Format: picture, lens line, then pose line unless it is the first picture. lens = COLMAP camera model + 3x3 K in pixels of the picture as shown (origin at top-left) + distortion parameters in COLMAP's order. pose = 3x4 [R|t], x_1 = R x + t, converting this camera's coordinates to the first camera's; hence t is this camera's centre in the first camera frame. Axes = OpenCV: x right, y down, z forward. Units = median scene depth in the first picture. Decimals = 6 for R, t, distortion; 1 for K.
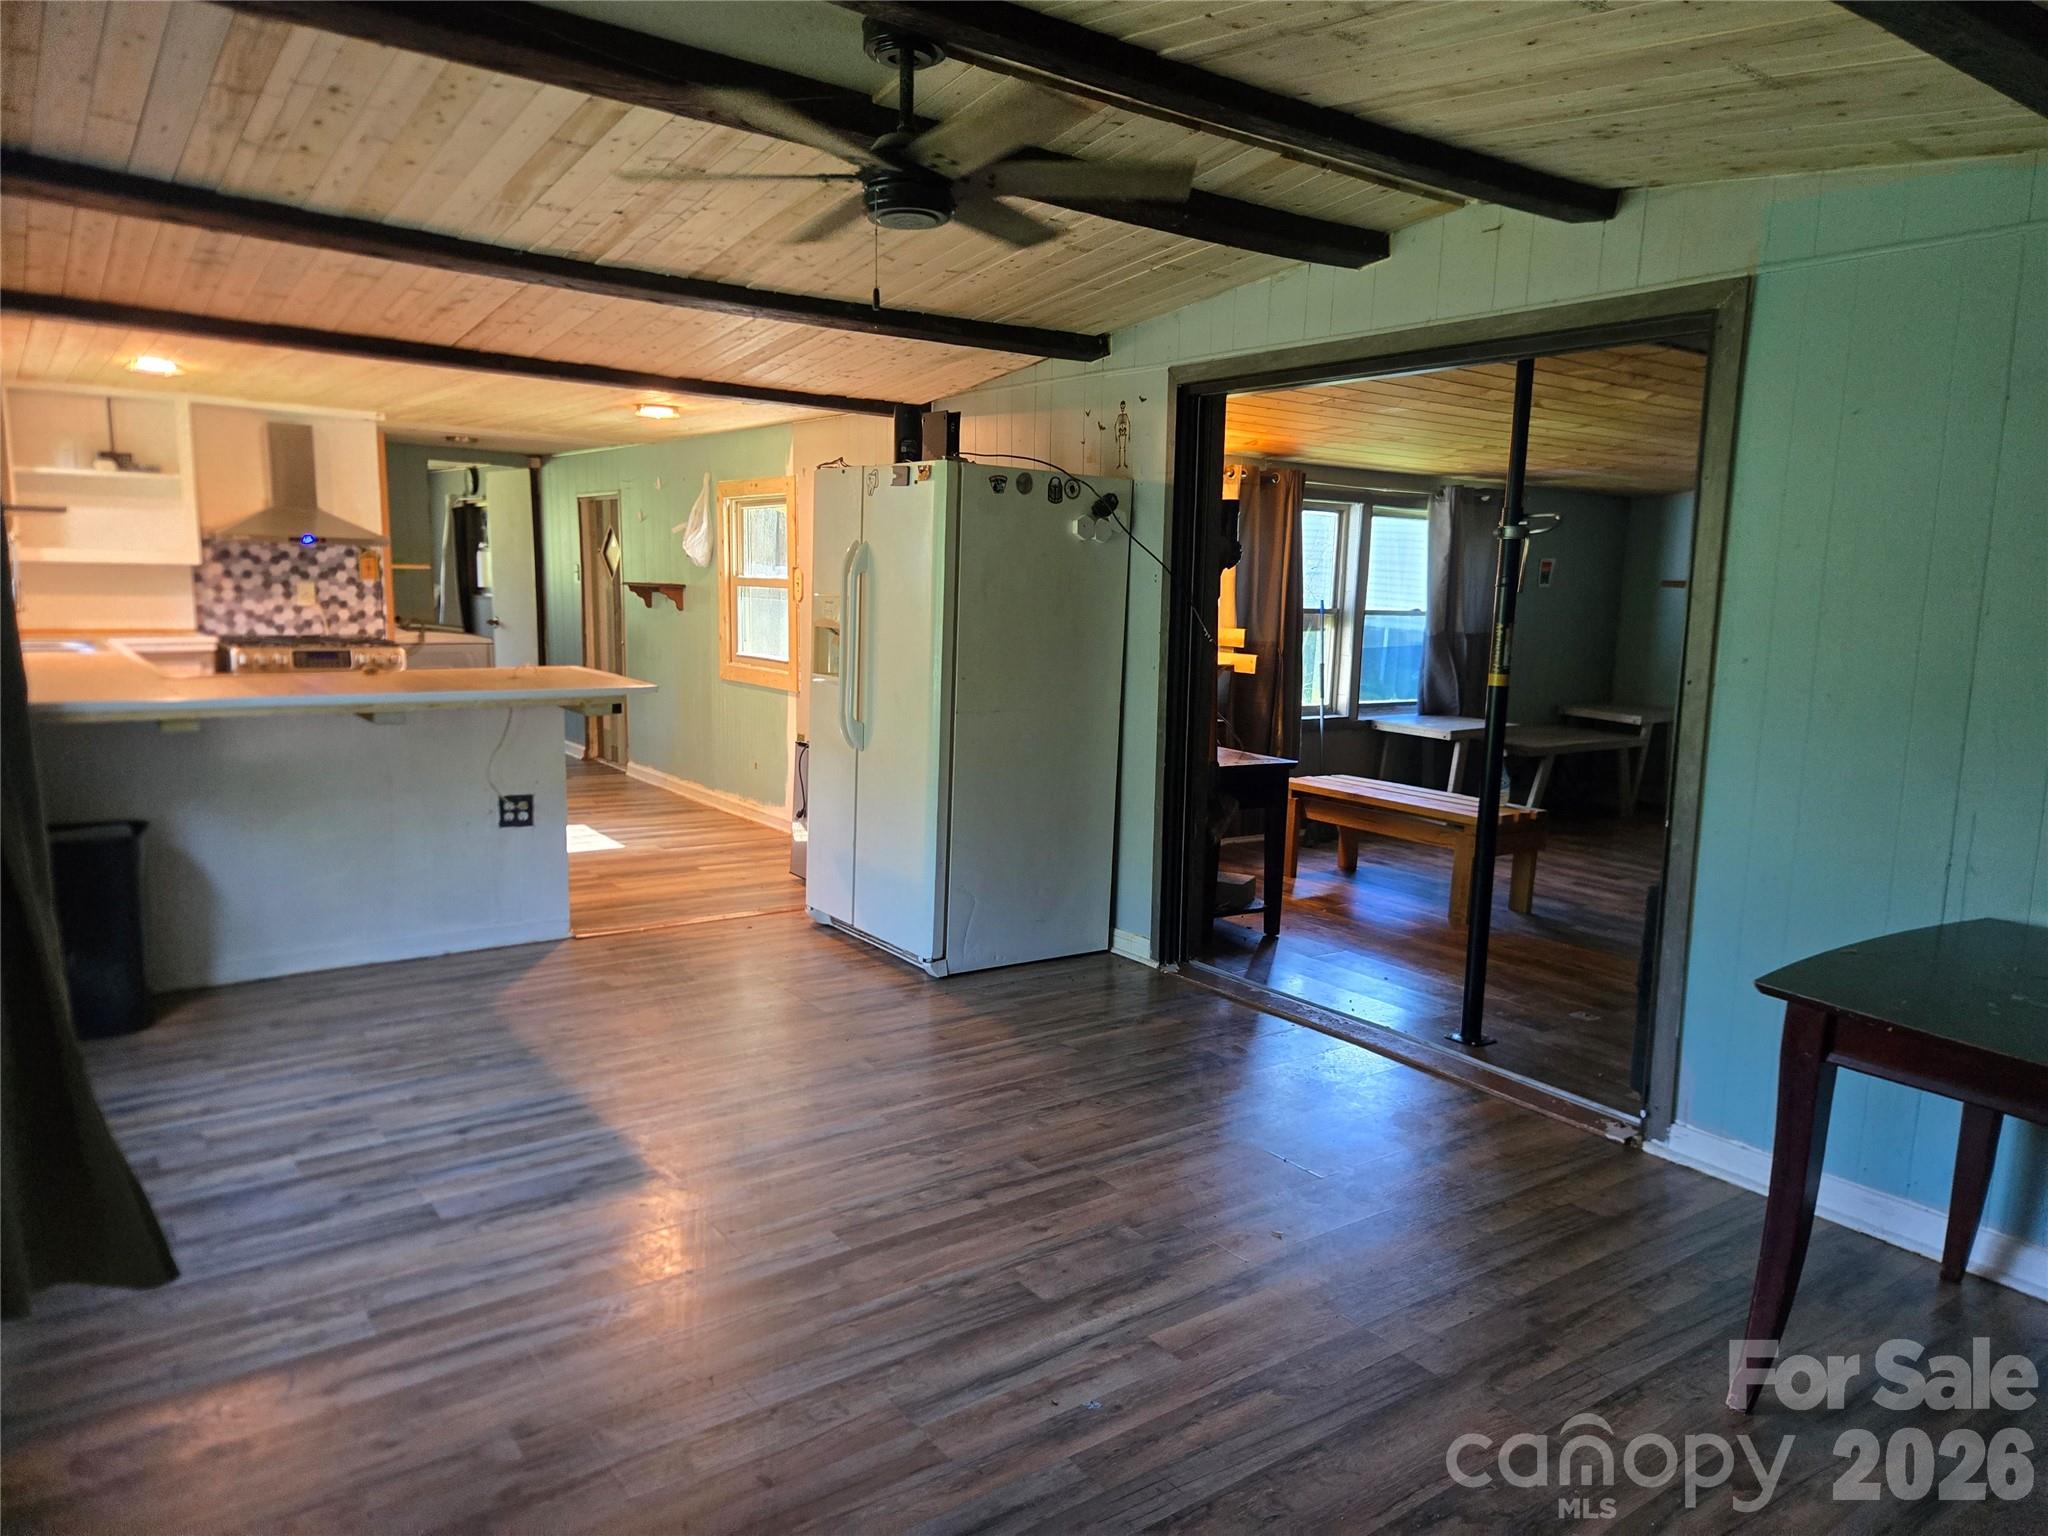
lens RADIAL K [[1384.5, 0, 1030.0], [0, 1384.5, 791.2], [0, 0, 1]] dist [0.047210, -0.000947]
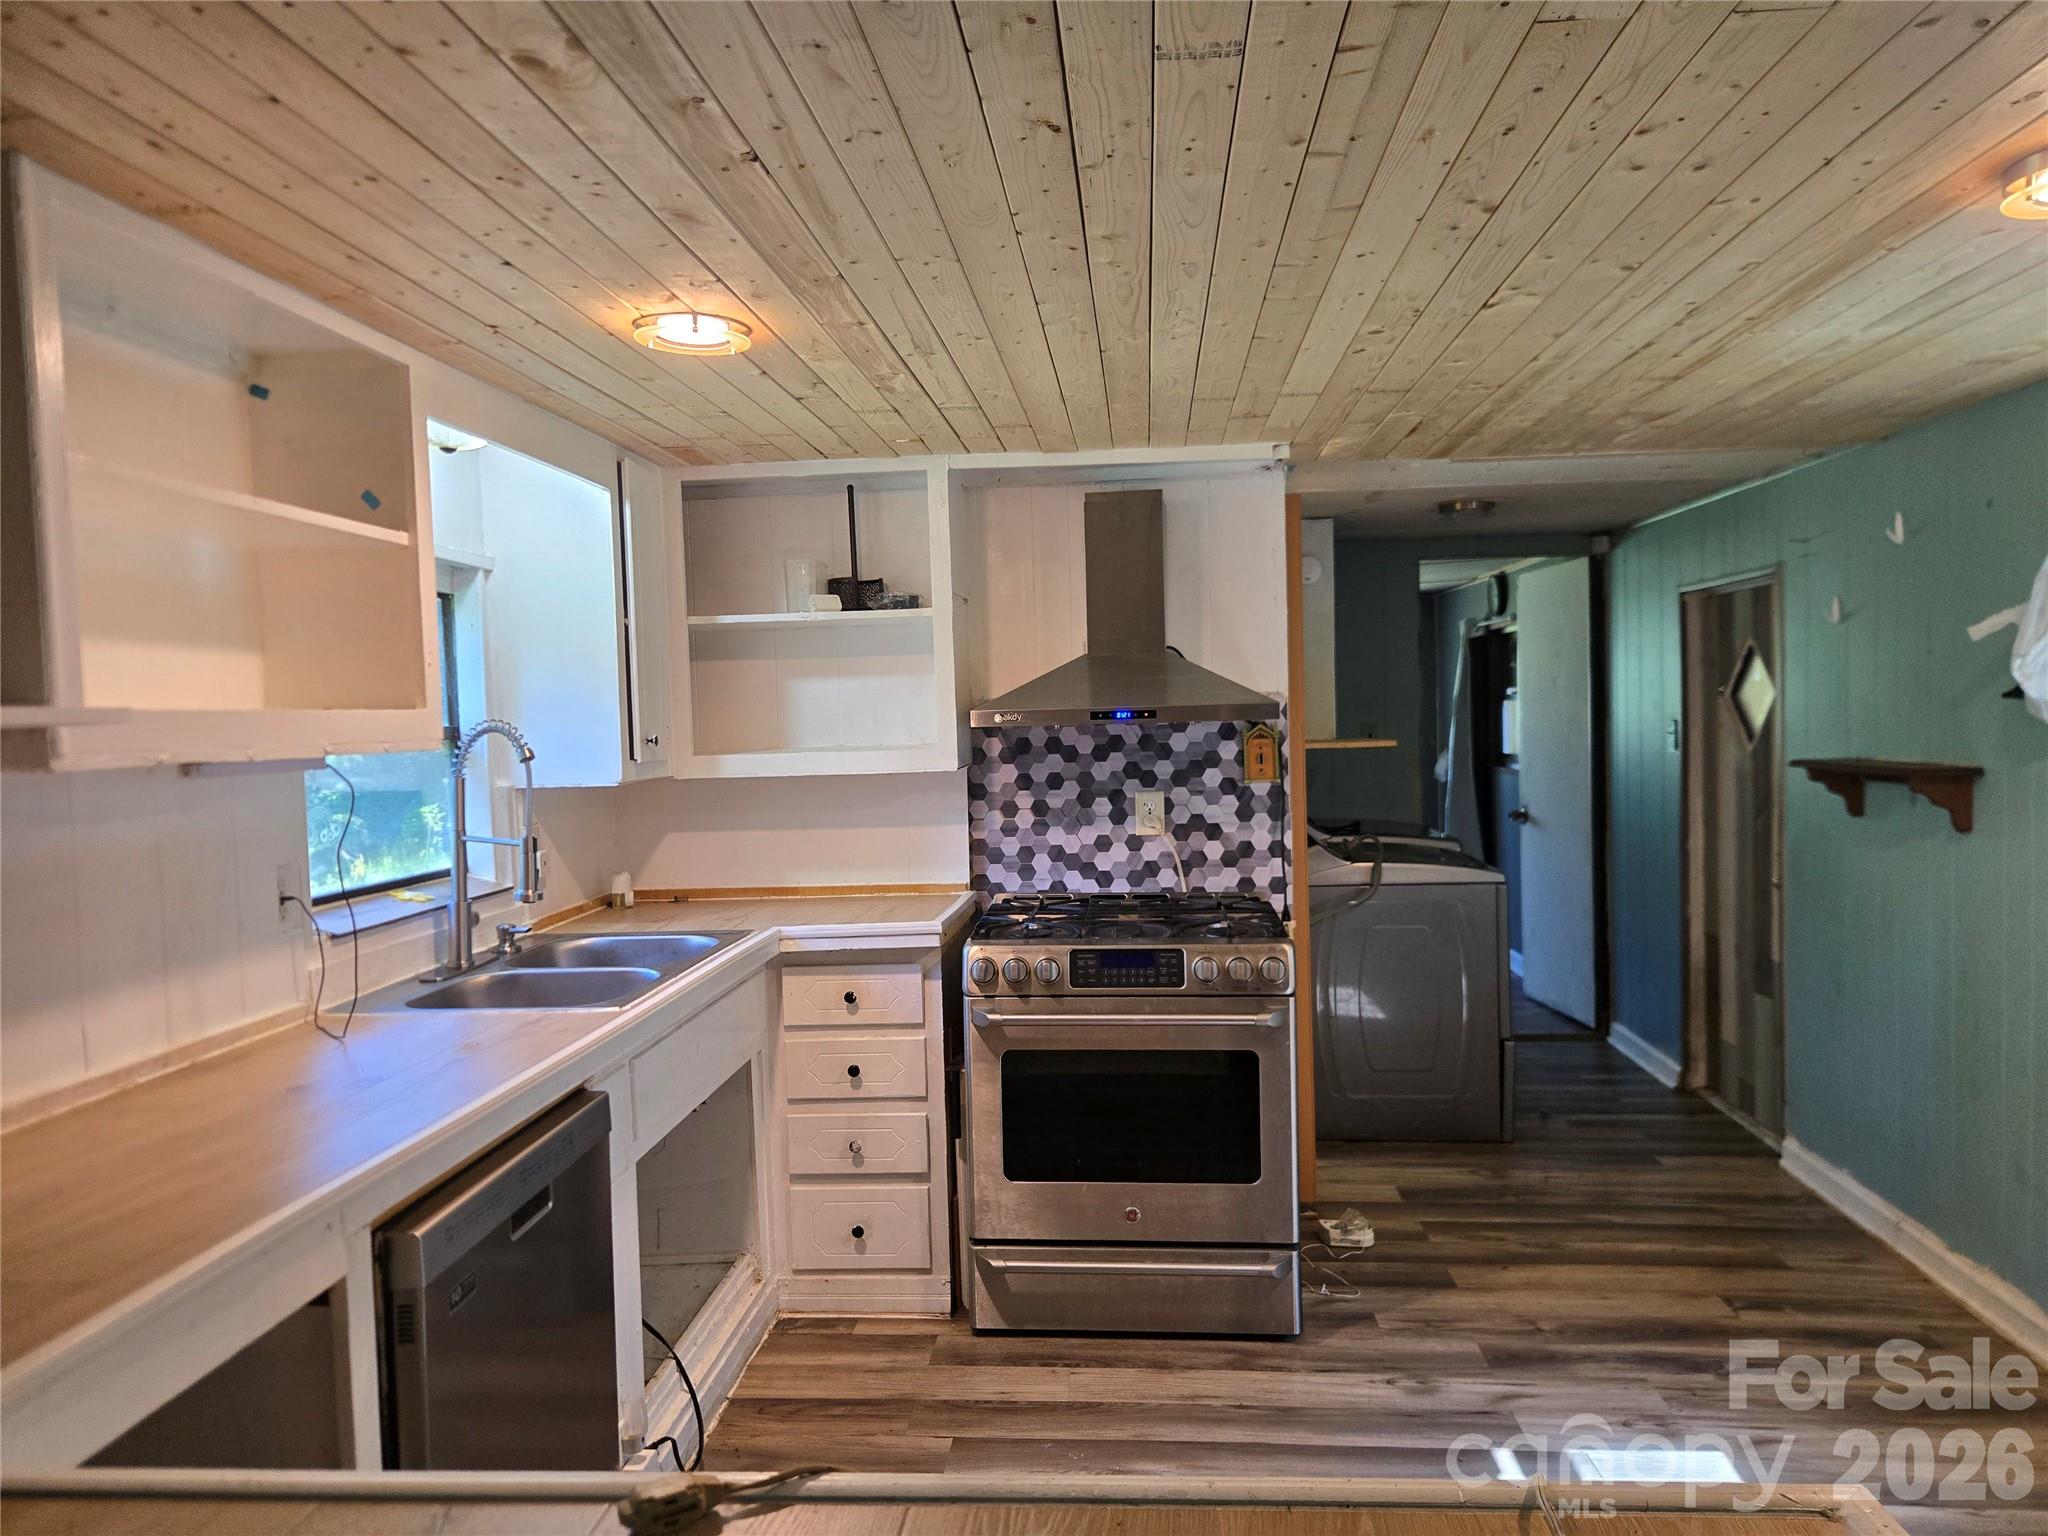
lens RADIAL K [[1384.5, 0, 1030.0], [0, 1384.5, 791.2], [0, 0, 1]] dist [0.047210, -0.000947]
pose [[0.751906, -0.004846, -0.659252, -0.207101], [-0.057903, 0.995623, -0.073359, -0.107616], [0.656722, 0.093331, 0.748335, 0.578612]]
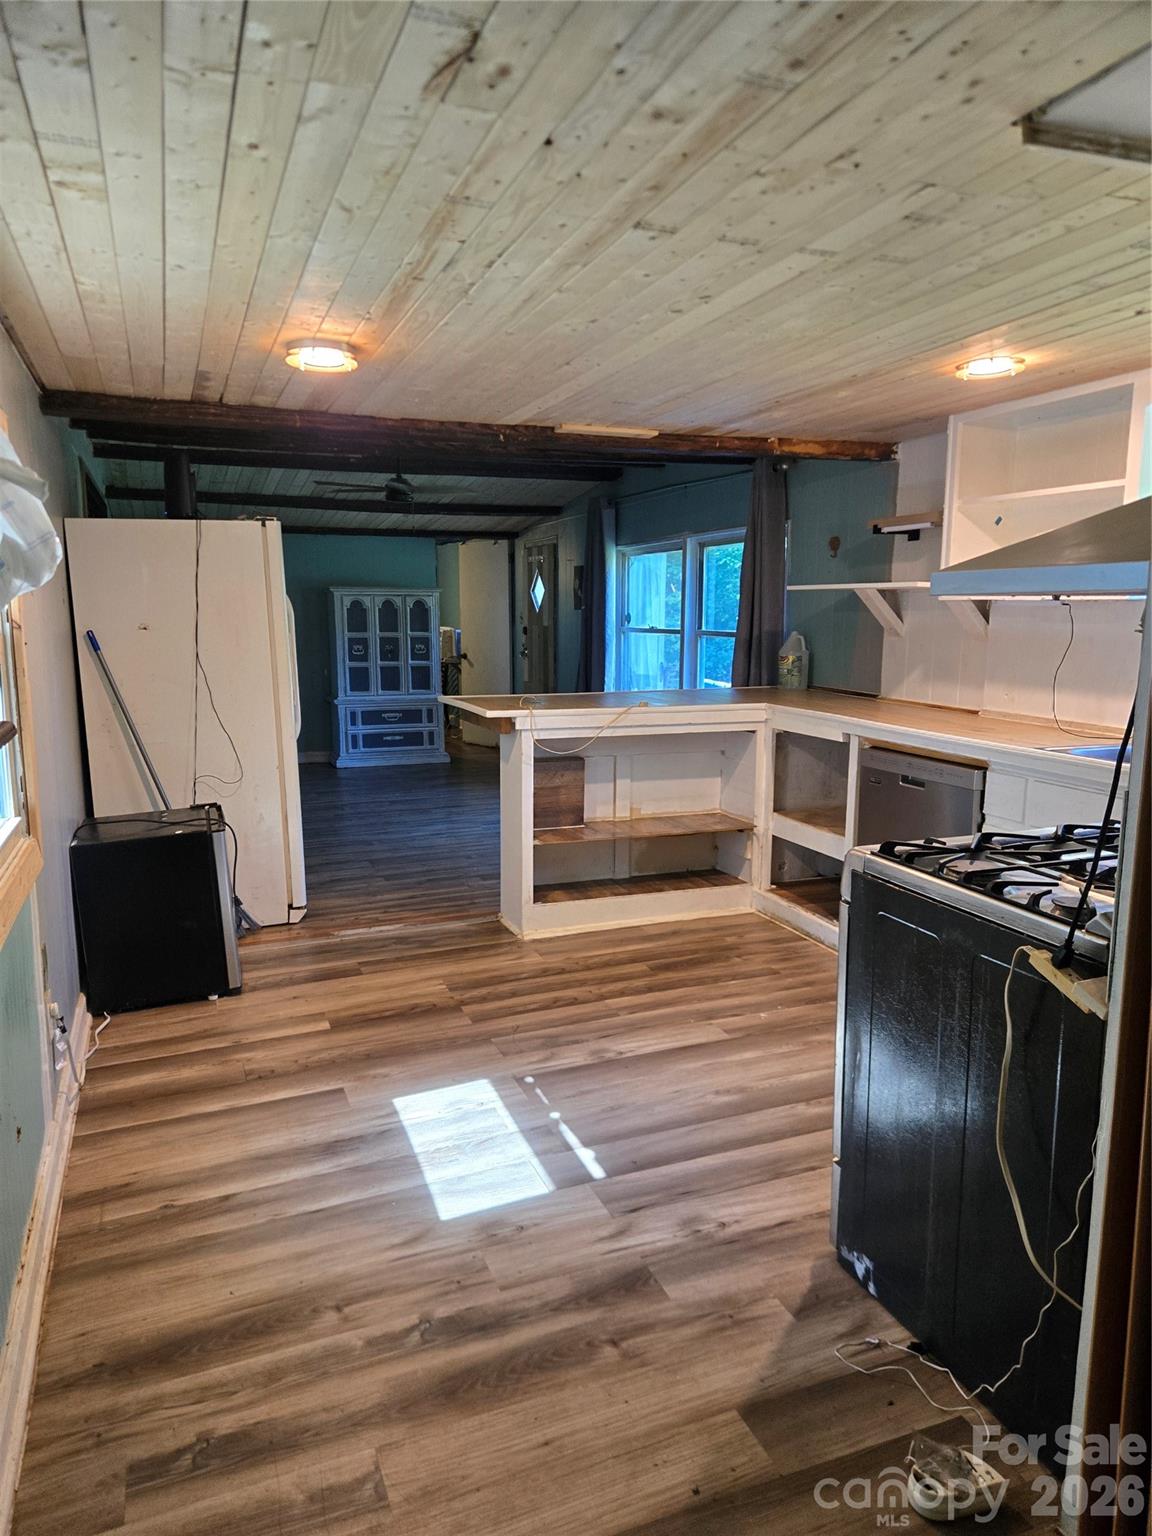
lens RADIAL K [[1038.4, 0, 576.0], [0, 1038.4, 768.0], [0, 0, 1]] dist [0.047210, -0.000947]
pose [[-0.964958, -0.069466, 0.253043, -0.387046], [0.012187, 0.951419, 0.307657, -0.189282], [-0.262122, 0.299960, -0.917233, 1.117616]]
